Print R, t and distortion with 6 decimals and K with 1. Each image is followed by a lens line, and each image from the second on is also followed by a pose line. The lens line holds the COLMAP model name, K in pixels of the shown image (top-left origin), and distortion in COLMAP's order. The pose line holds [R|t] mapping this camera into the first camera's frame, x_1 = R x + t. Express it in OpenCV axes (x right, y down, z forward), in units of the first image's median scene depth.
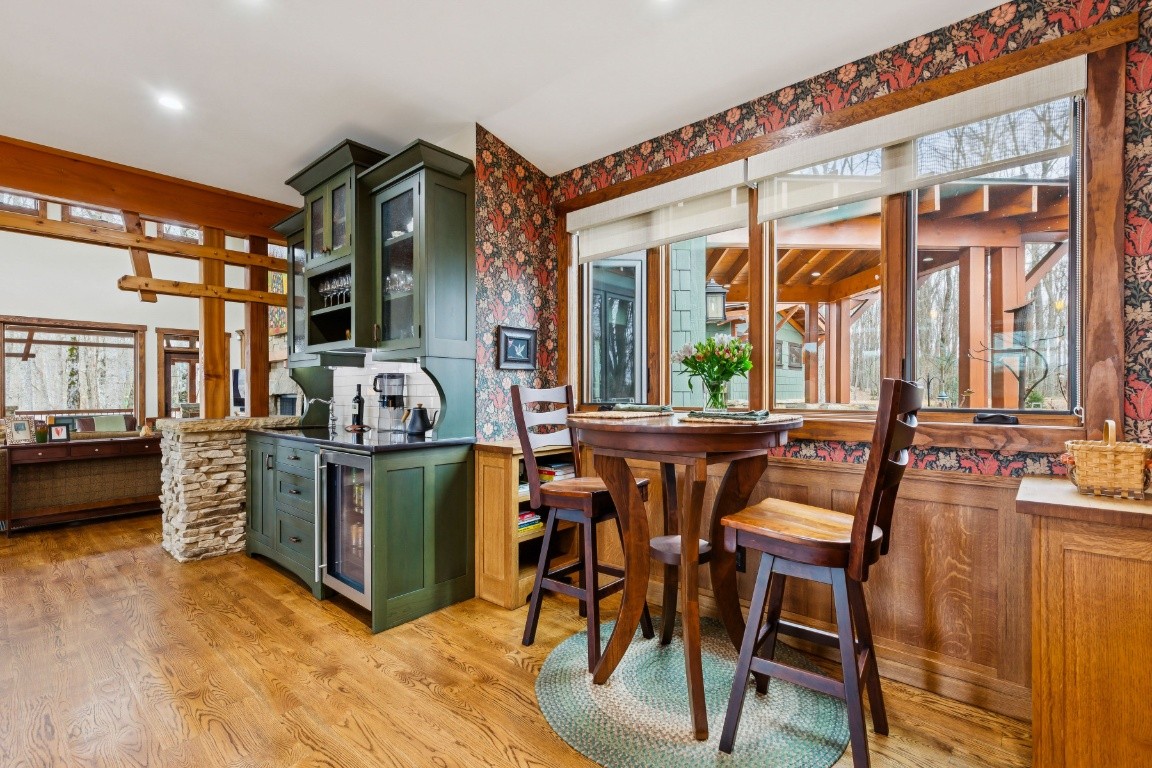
lens RADIAL K [[526.8, 0, 578.5], [0, 526.8, 392.4], [0, 0, 1]] dist [0.005145, -0.000654]
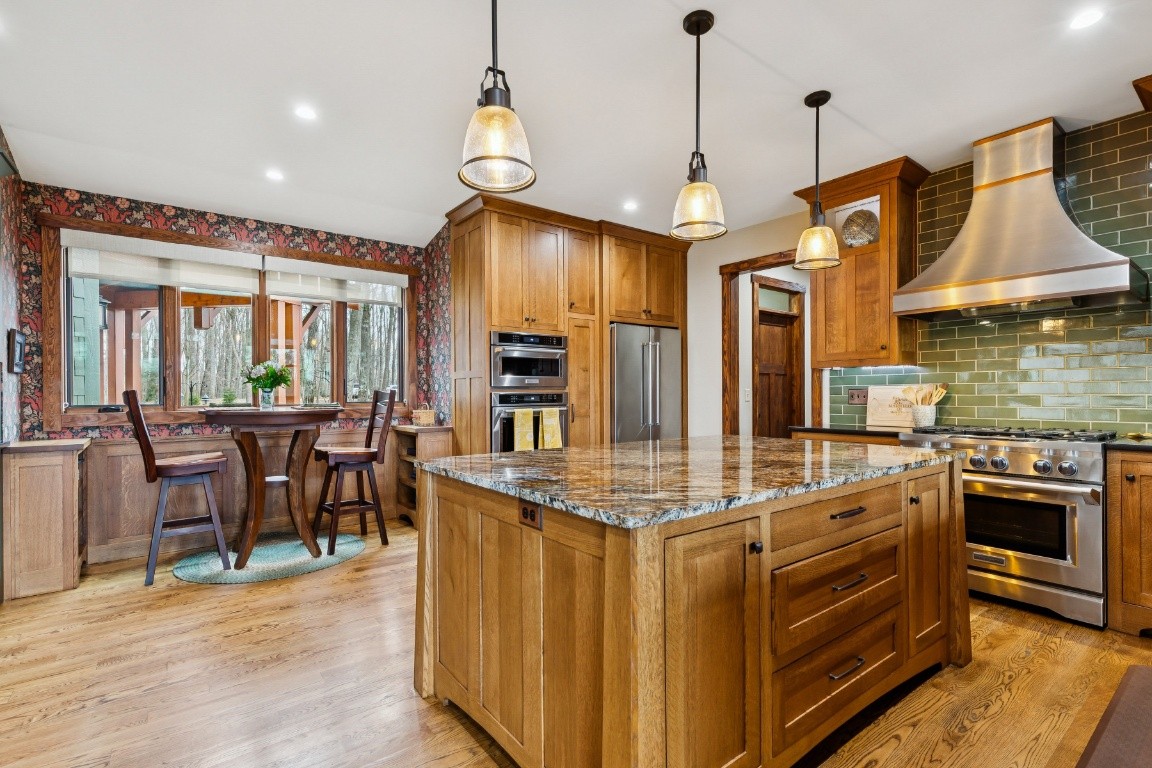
lens RADIAL K [[526.8, 0, 576.7], [0, 526.8, 388.8], [0, 0, 1]] dist [0.005145, -0.000654]
pose [[0.202783, 0.004895, 0.979212, -0.768700], [0.001104, 0.999986, -0.005227, -0.006395], [-0.979223, 0.002141, 0.202774, -0.216227]]
